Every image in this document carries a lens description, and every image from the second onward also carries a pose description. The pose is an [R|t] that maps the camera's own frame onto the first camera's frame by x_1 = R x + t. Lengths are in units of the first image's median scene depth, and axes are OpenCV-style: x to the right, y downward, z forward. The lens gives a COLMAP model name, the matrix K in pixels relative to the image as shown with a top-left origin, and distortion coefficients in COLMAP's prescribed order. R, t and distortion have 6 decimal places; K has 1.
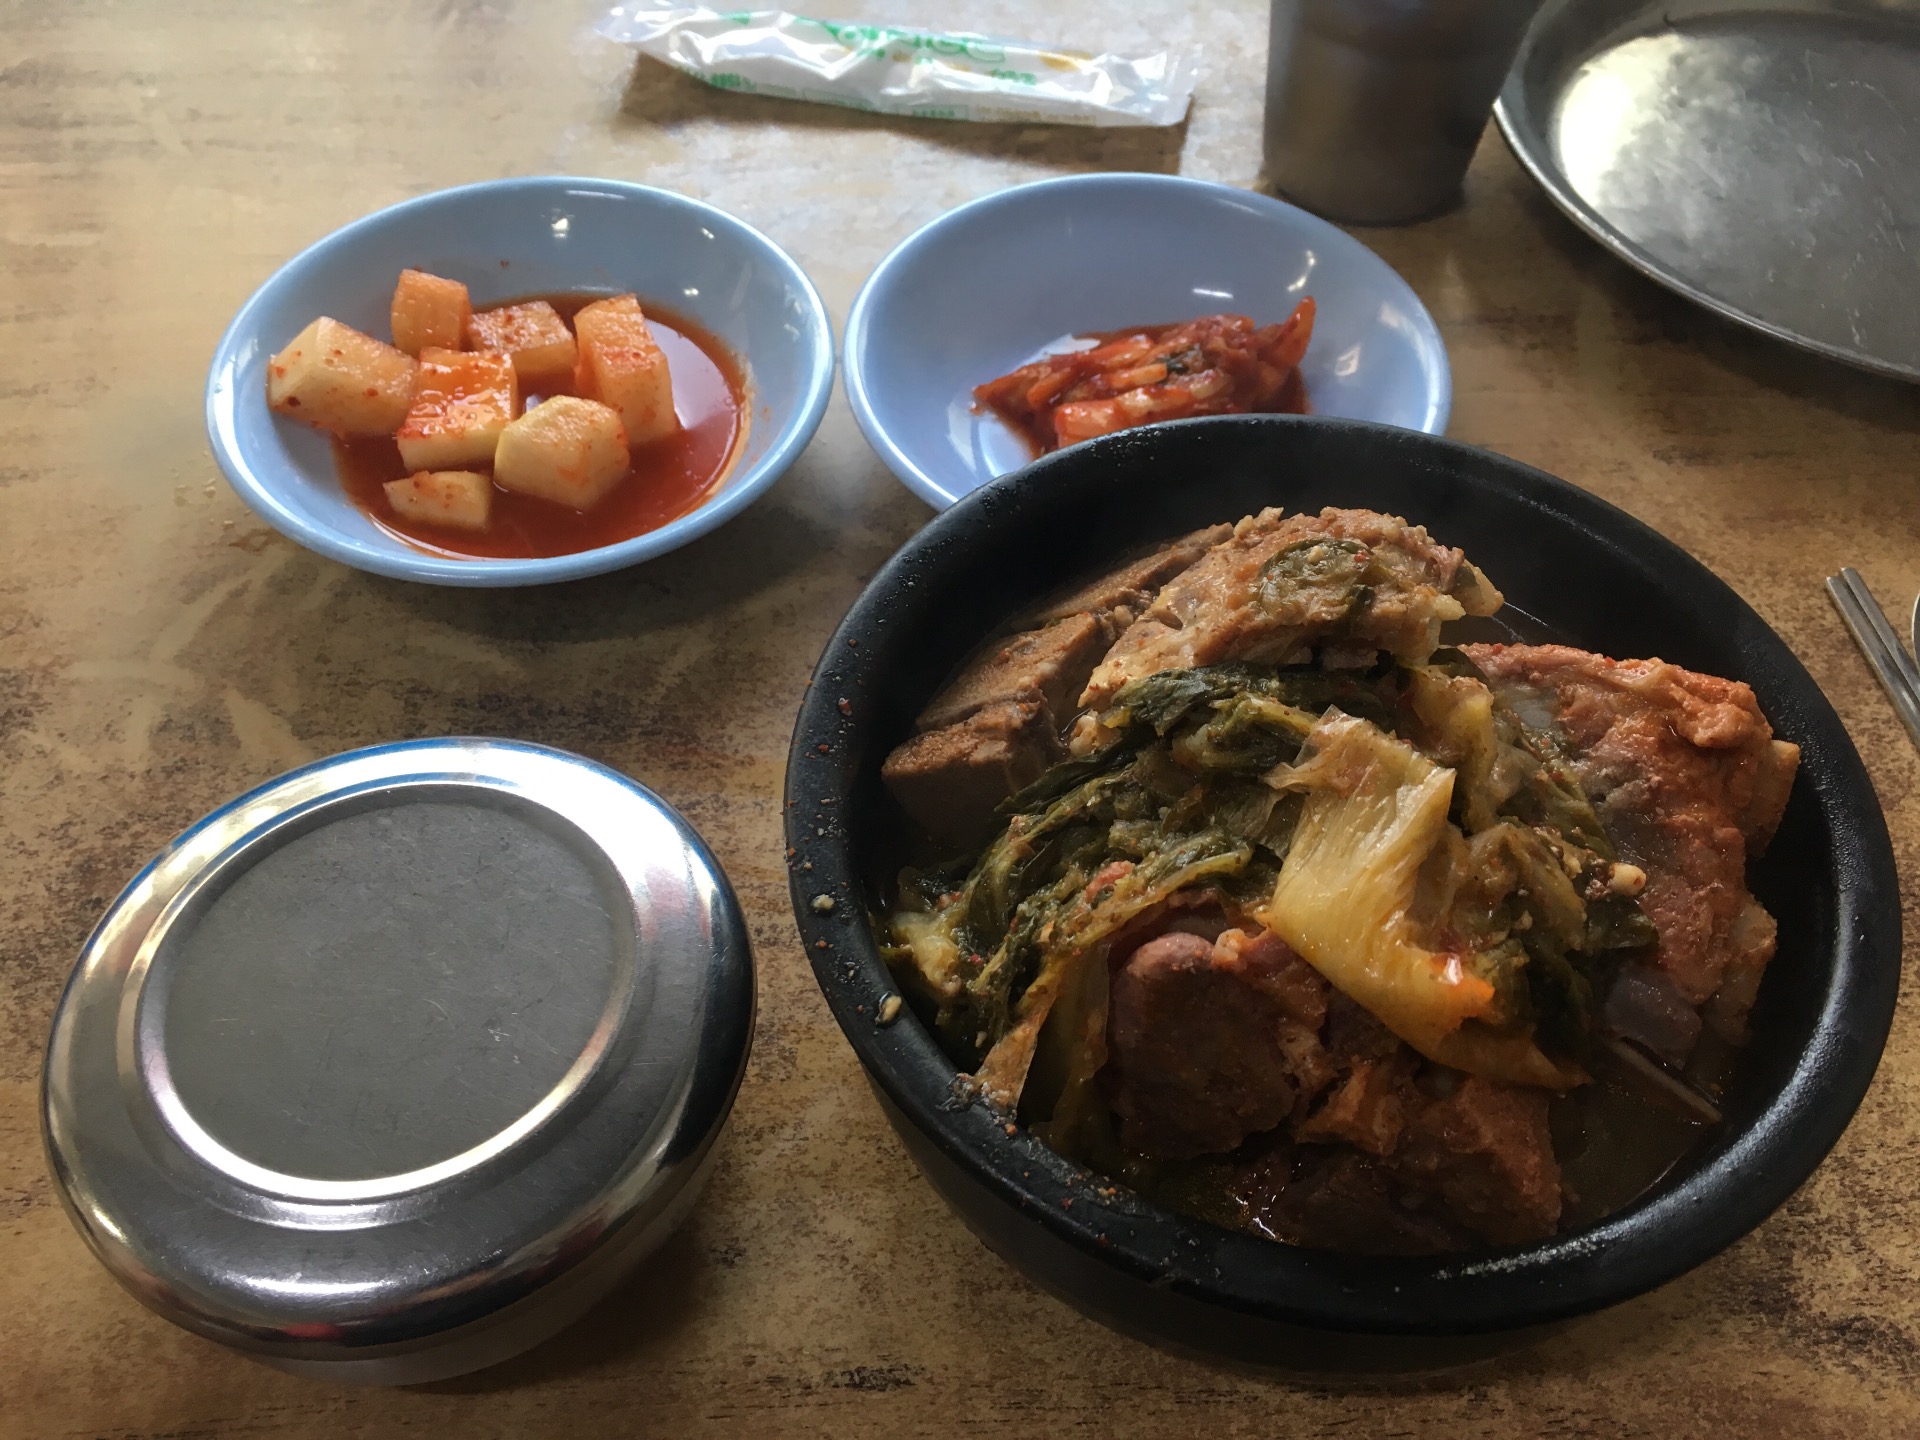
lens RADIAL K [[1657.3, 0, 964.0], [0, 1657.3, 718.8], [0, 0, 1]] dist [0.084018, -0.111933]
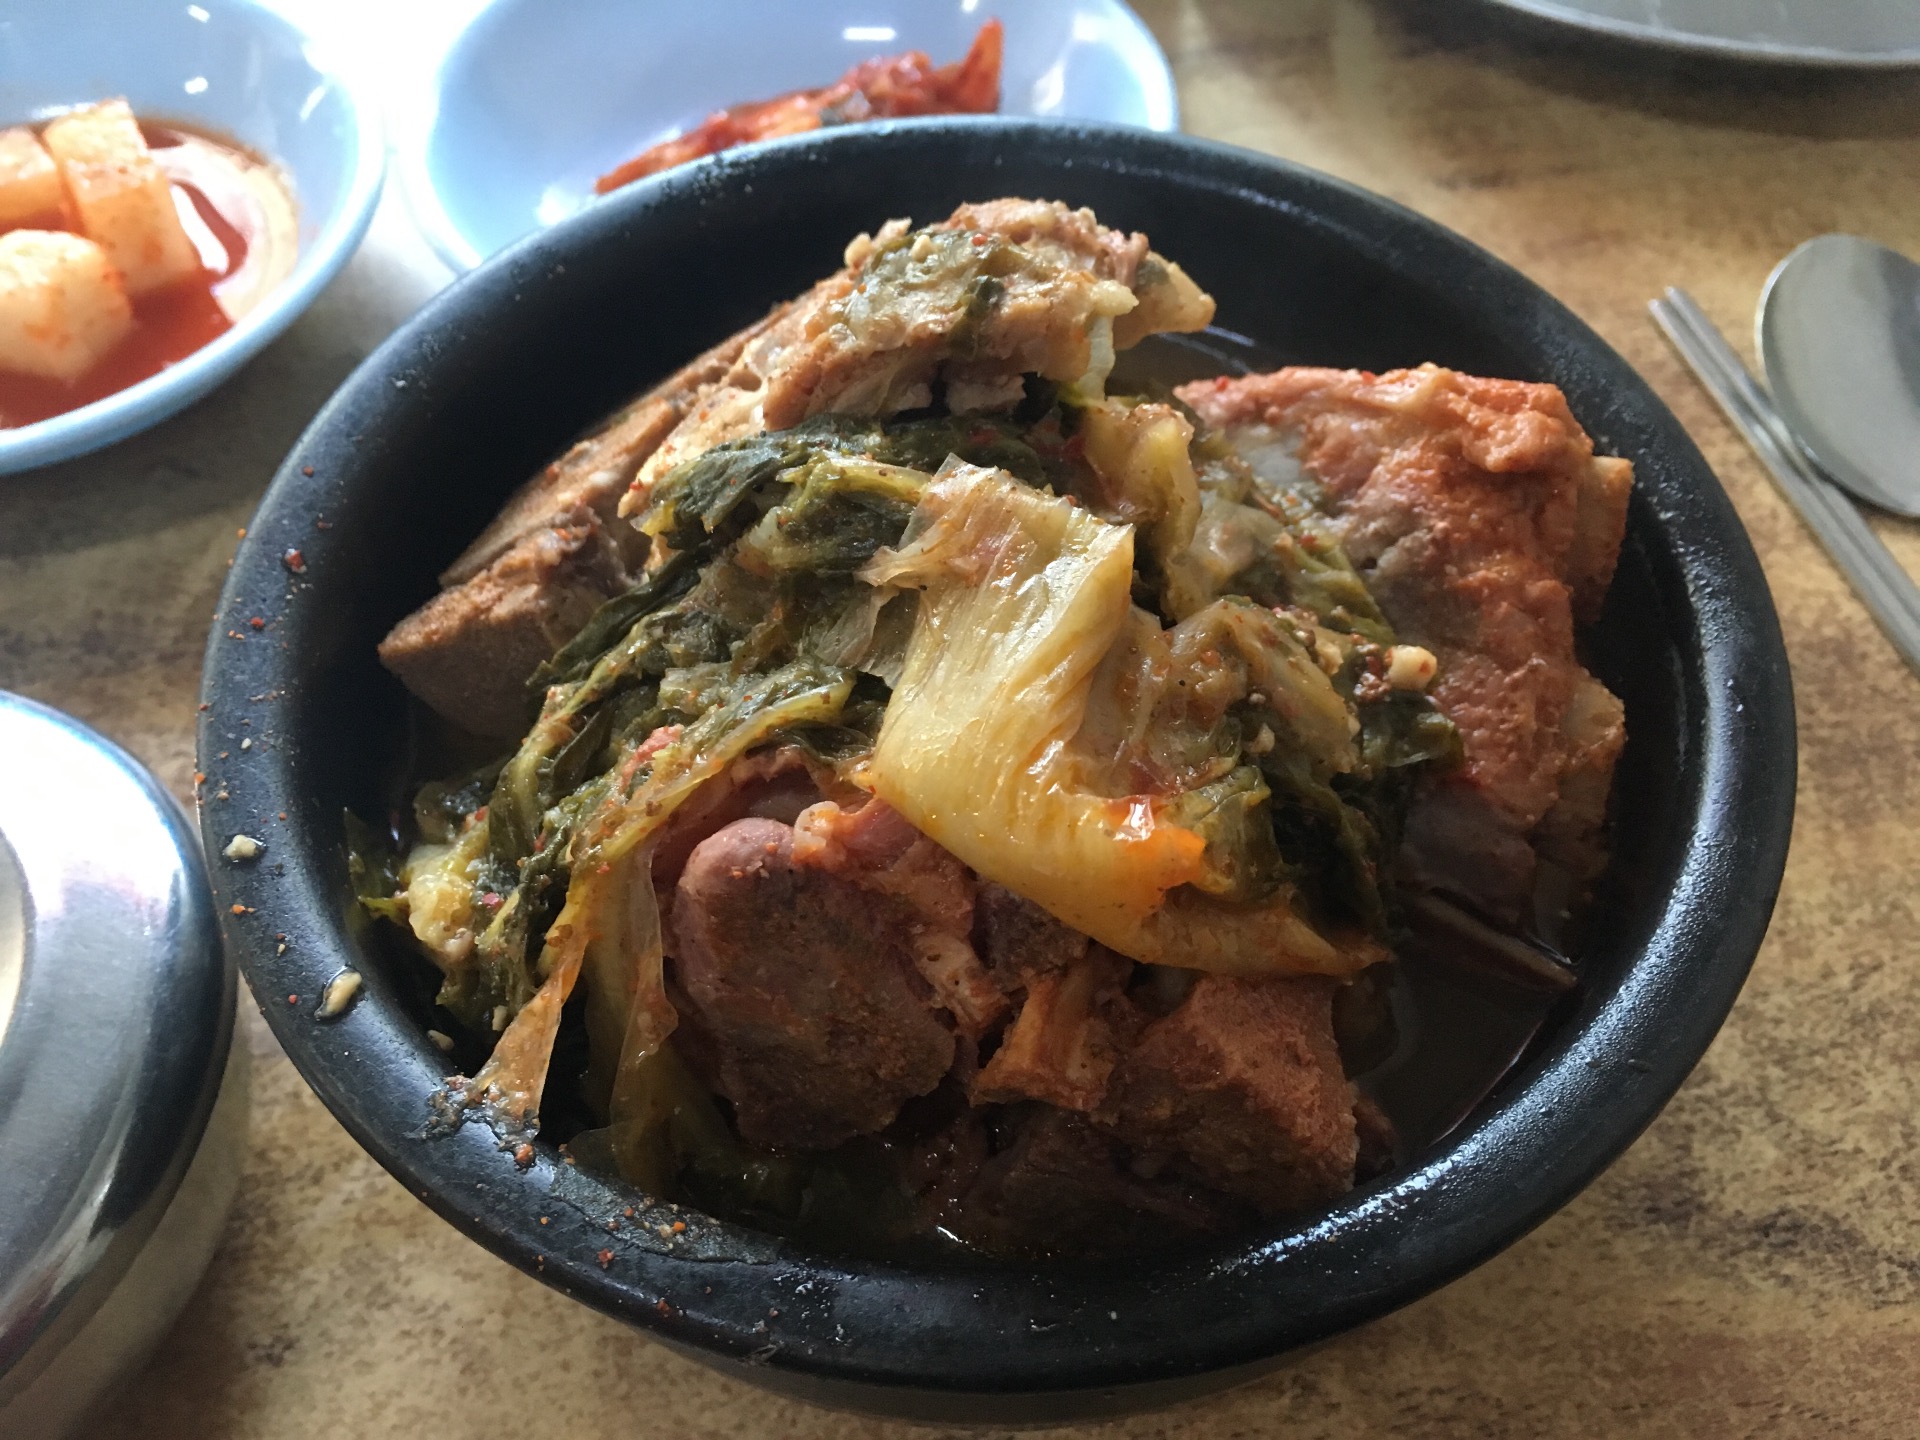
lens RADIAL K [[1657.3, 0, 963.7], [0, 1657.3, 717.0], [0, 0, 1]] dist [0.084018, -0.111933]
pose [[0.990491, -0.120432, 0.066507, 0.154059], [0.117794, 0.992138, 0.042272, 0.062496], [-0.071075, -0.034035, 0.996890, 0.302123]]
